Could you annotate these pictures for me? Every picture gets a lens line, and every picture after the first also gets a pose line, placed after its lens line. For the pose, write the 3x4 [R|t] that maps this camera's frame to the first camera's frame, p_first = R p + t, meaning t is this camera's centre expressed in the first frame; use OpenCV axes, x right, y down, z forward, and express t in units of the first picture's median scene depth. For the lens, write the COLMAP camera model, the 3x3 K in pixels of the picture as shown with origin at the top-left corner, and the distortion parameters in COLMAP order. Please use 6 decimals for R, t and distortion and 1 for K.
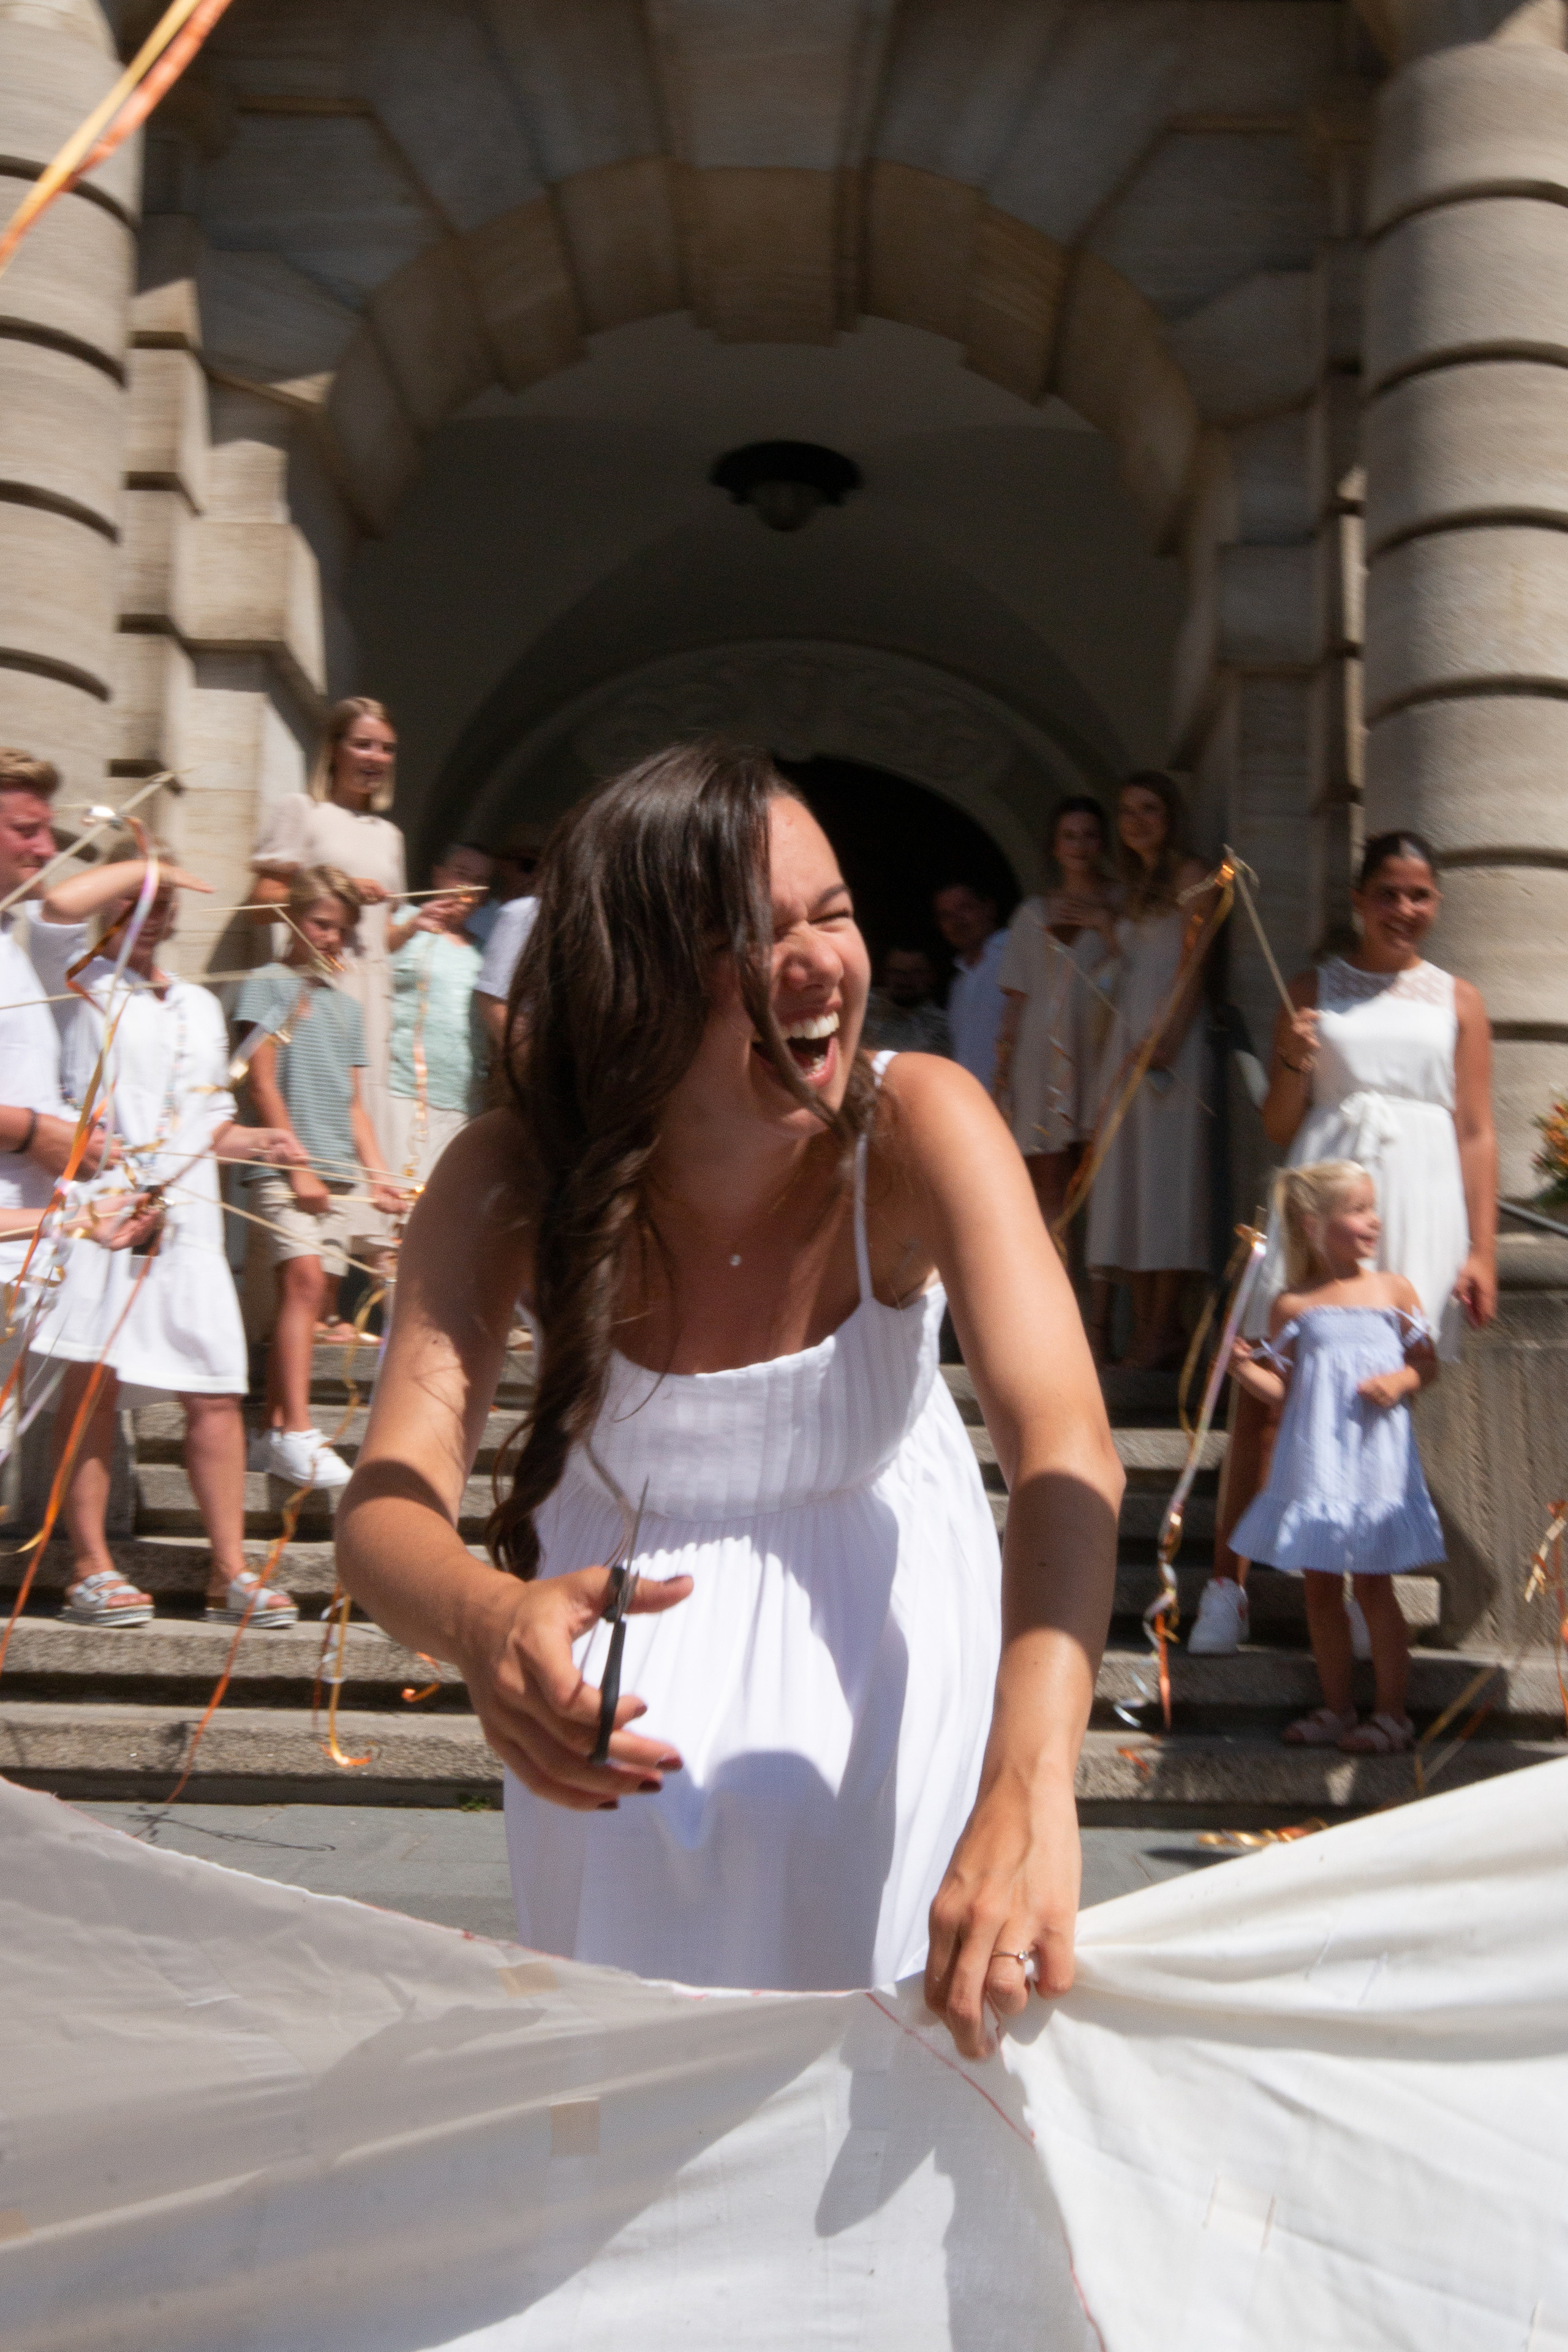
lens RADIAL K [[1969.2, 0, 784.0], [0, 1969.2, 1176.0], [0, 0, 1]] dist [-0.001253, 0.009871]
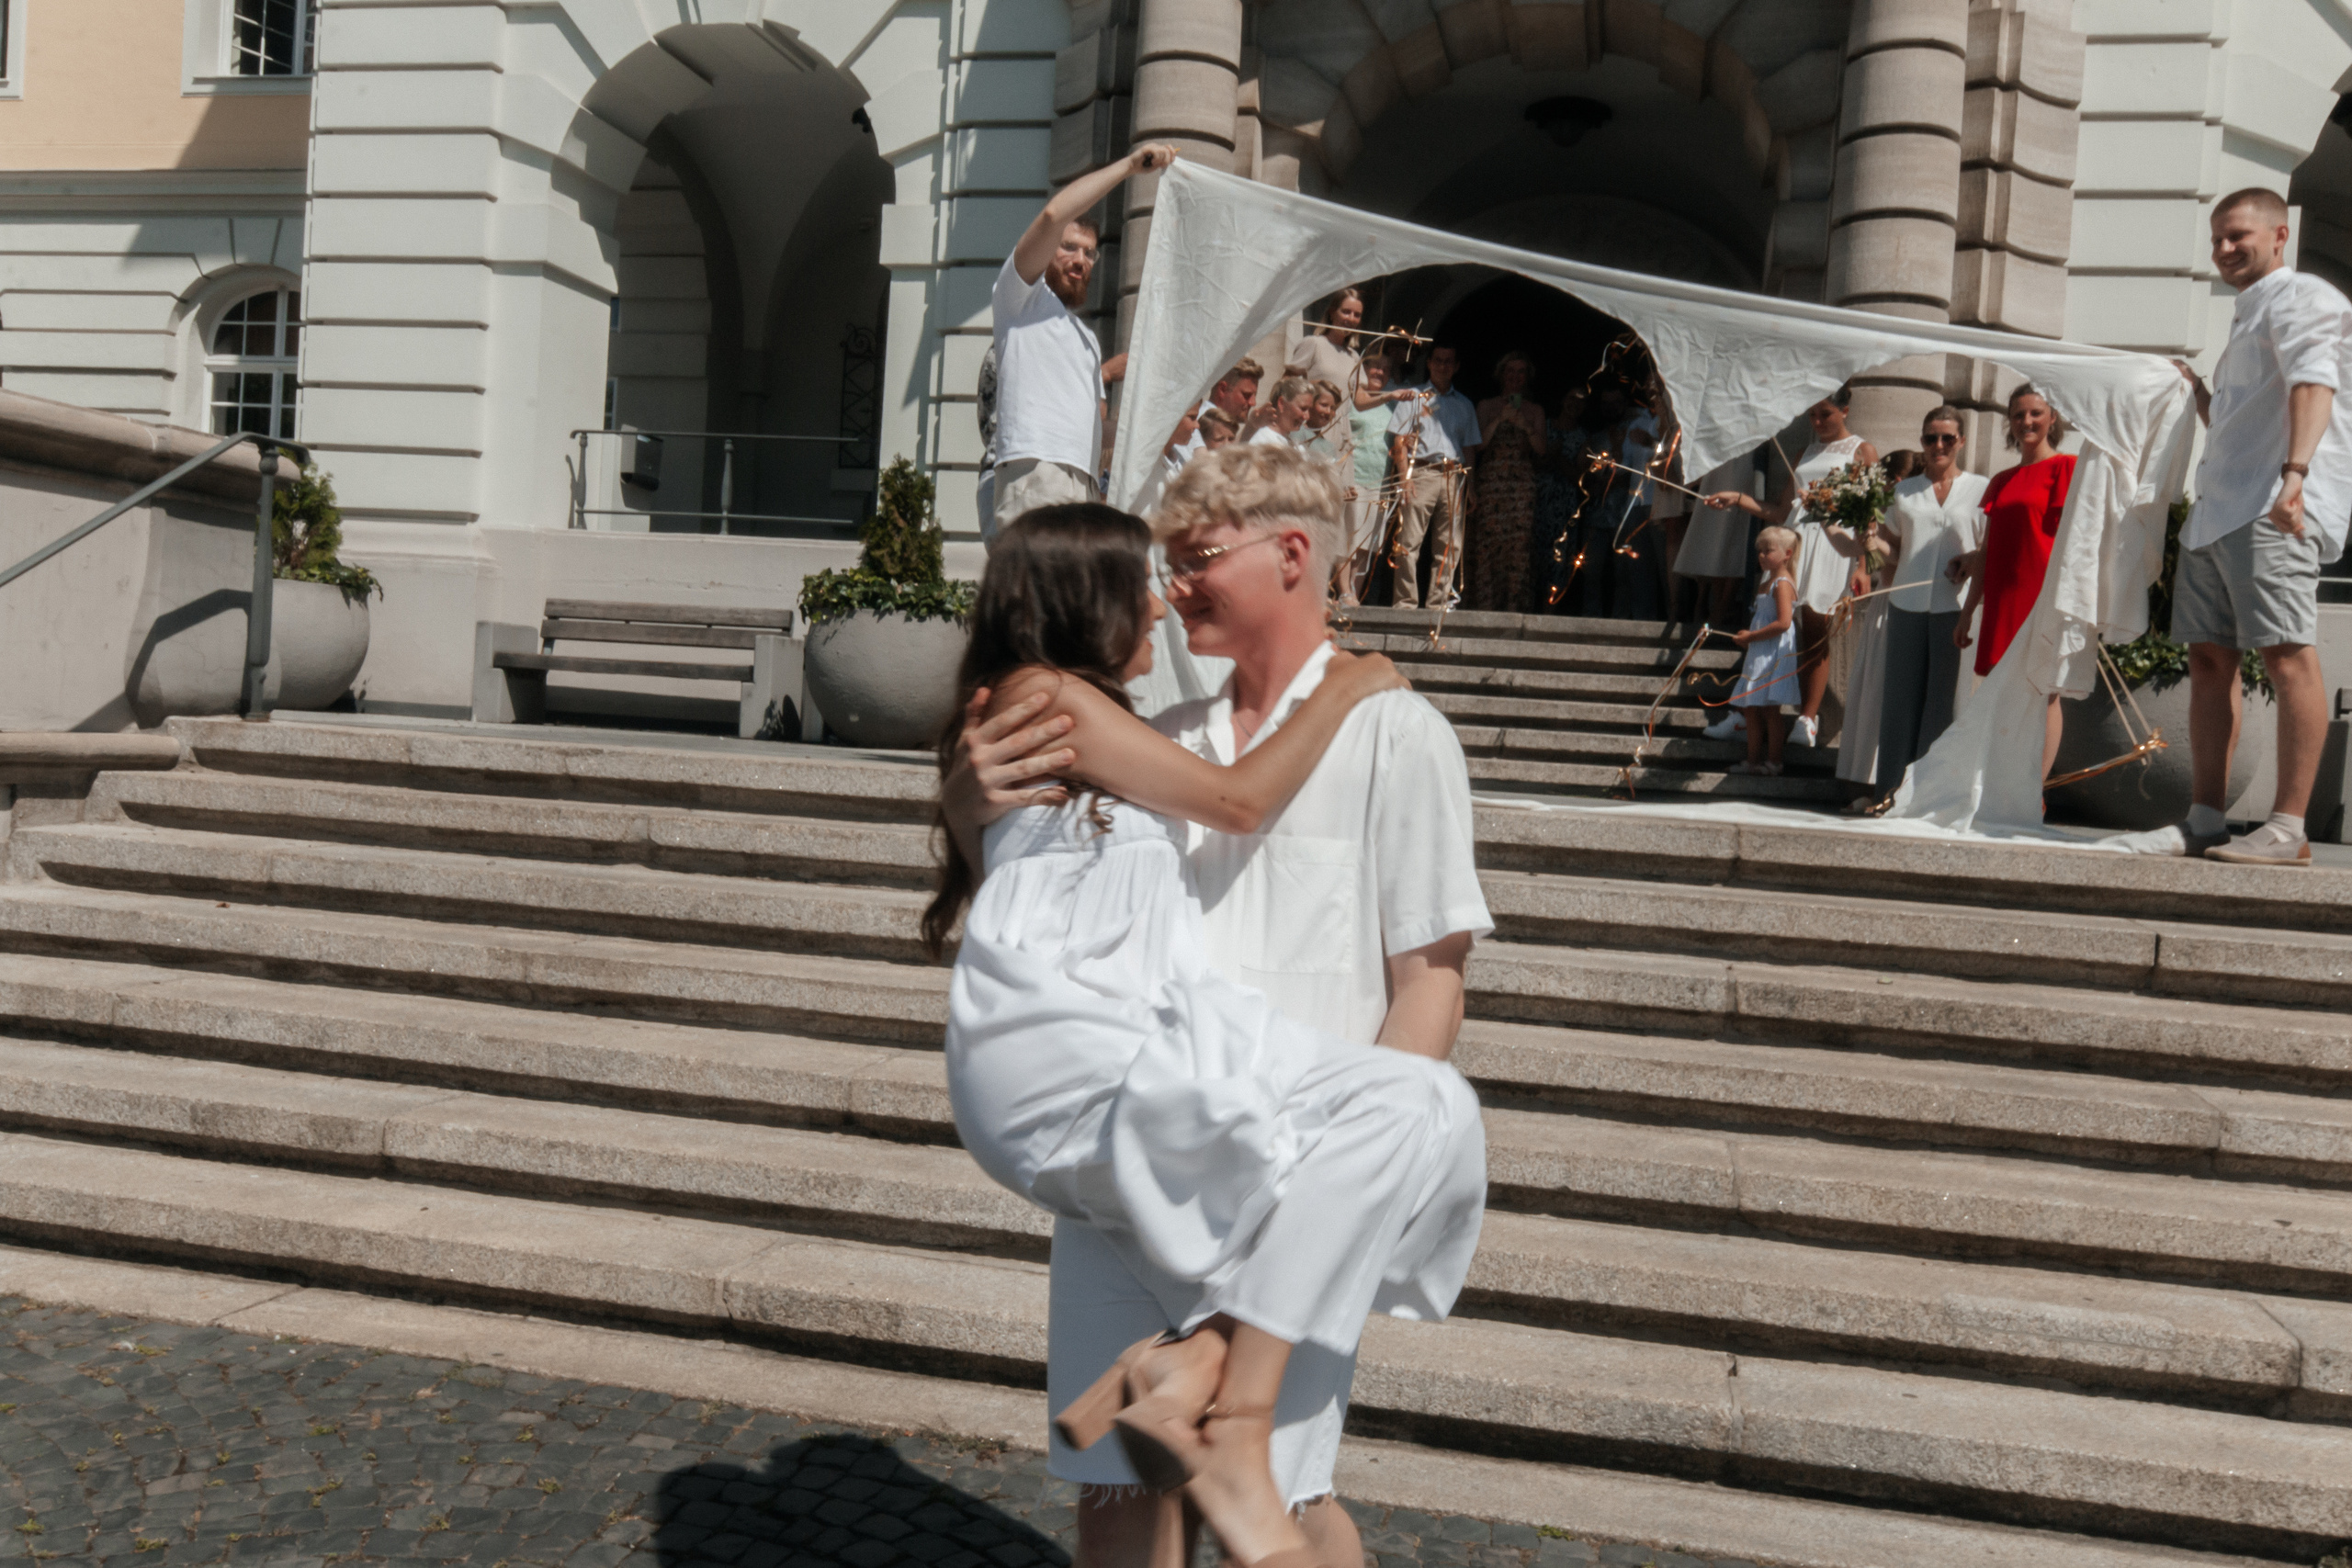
lens RADIAL K [[1969.0, 0, 1176.0], [0, 1969.0, 784.0], [0, 0, 1]] dist [-0.001253, 0.009871]
pose [[0.974343, 0.036729, -0.222050, 0.093015], [-0.004012, 0.989272, 0.146032, -0.032434], [0.225032, -0.141394, 0.964038, -1.065606]]
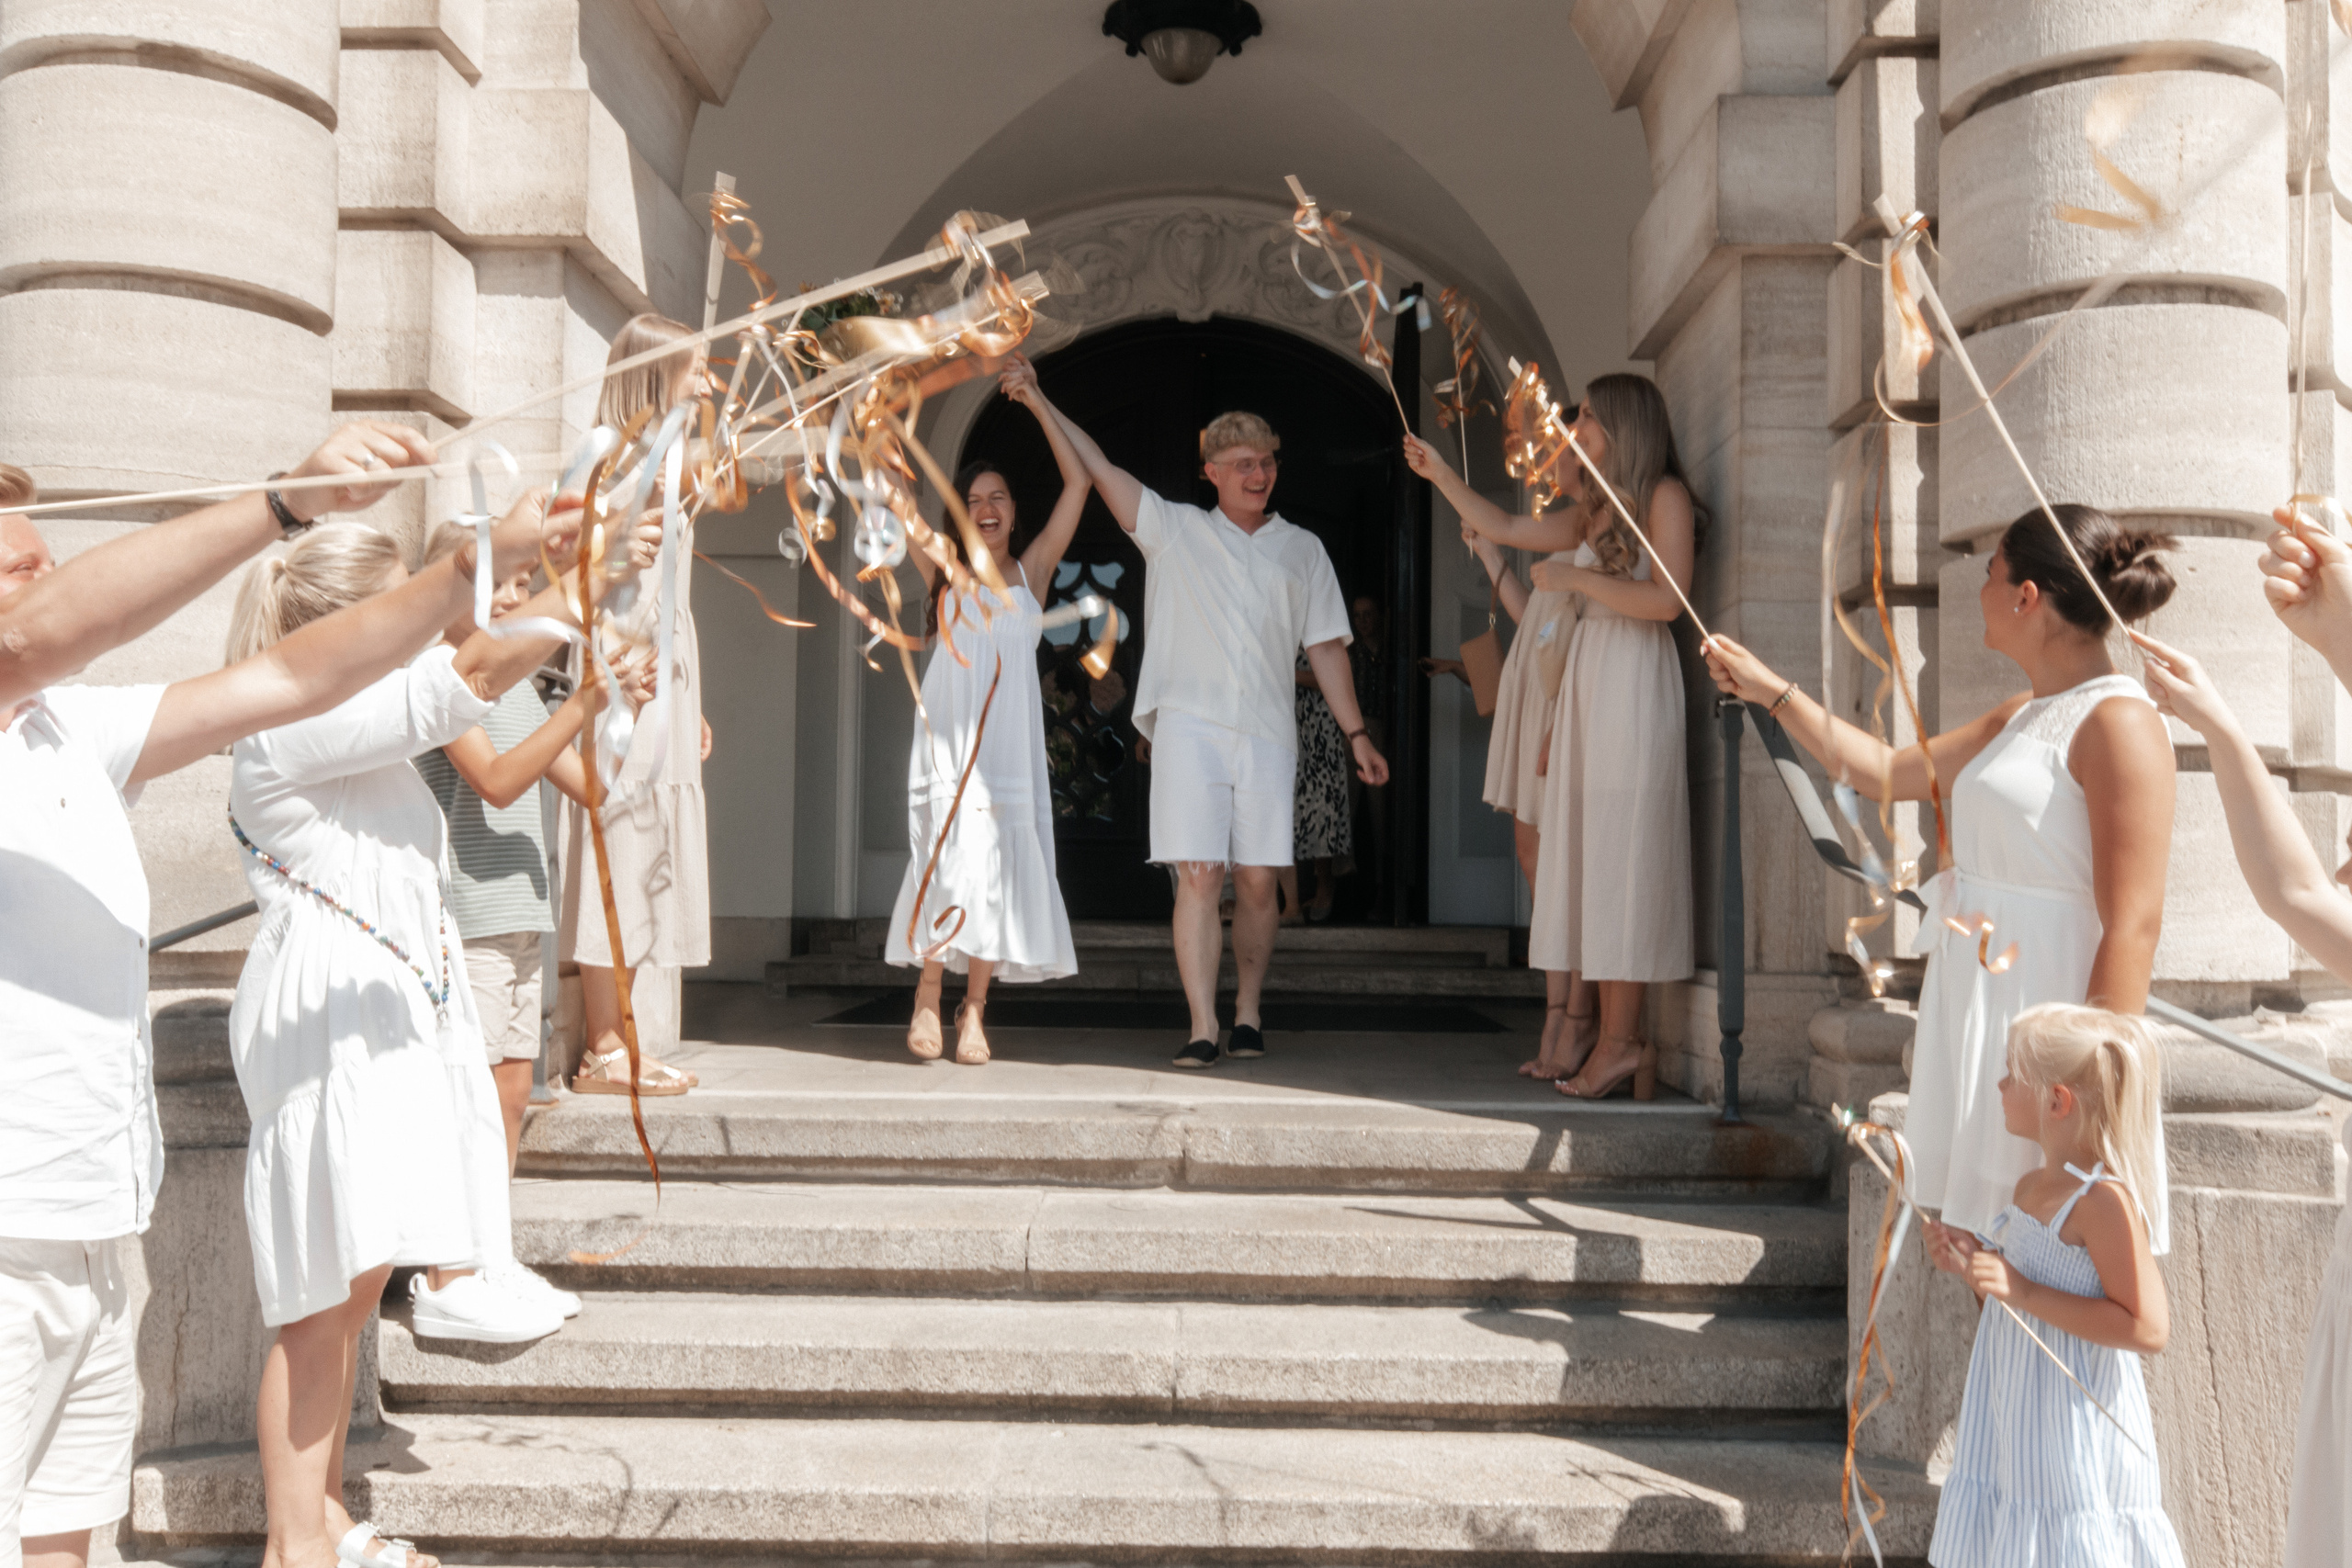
lens RADIAL K [[1525.3, 0, 1172.5], [0, 1525.3, 699.0], [0, 0, 1]] dist [0.007029, 0.002745]
pose [[0.999865, -0.016288, -0.002225, -0.008302], [0.016406, 0.997234, 0.072491, -0.119457], [0.001038, -0.072517, 0.997367, 0.344746]]
